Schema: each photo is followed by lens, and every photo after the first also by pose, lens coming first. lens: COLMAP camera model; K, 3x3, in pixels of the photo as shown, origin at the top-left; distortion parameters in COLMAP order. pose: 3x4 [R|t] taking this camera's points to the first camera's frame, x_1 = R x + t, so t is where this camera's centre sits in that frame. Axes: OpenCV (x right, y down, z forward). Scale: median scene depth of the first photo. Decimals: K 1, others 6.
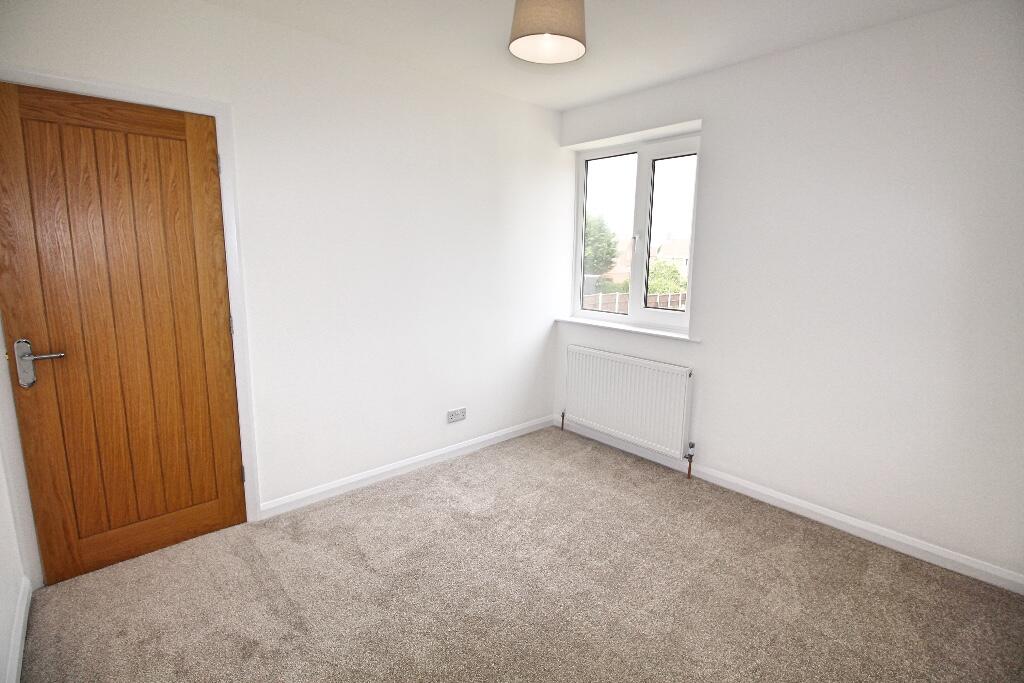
lens RADIAL K [[477.3, 0, 535.6], [0, 477.3, 328.6], [0, 0, 1]] dist [0.014056, -0.000166]
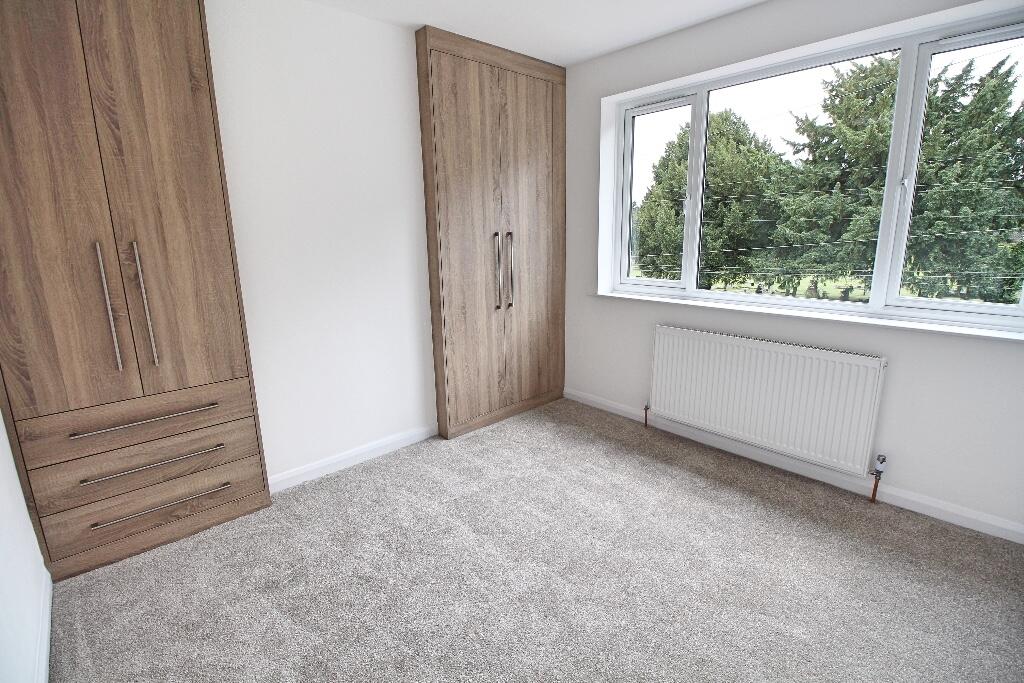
lens RADIAL K [[477.3, 0, 535.6], [0, 477.3, 328.6], [0, 0, 1]] dist [0.014056, -0.000166]
pose [[0.999281, -0.036874, 0.008770, -0.155549], [0.036308, 0.997674, 0.057693, -0.024354], [-0.010877, -0.057333, 0.998296, 0.145635]]
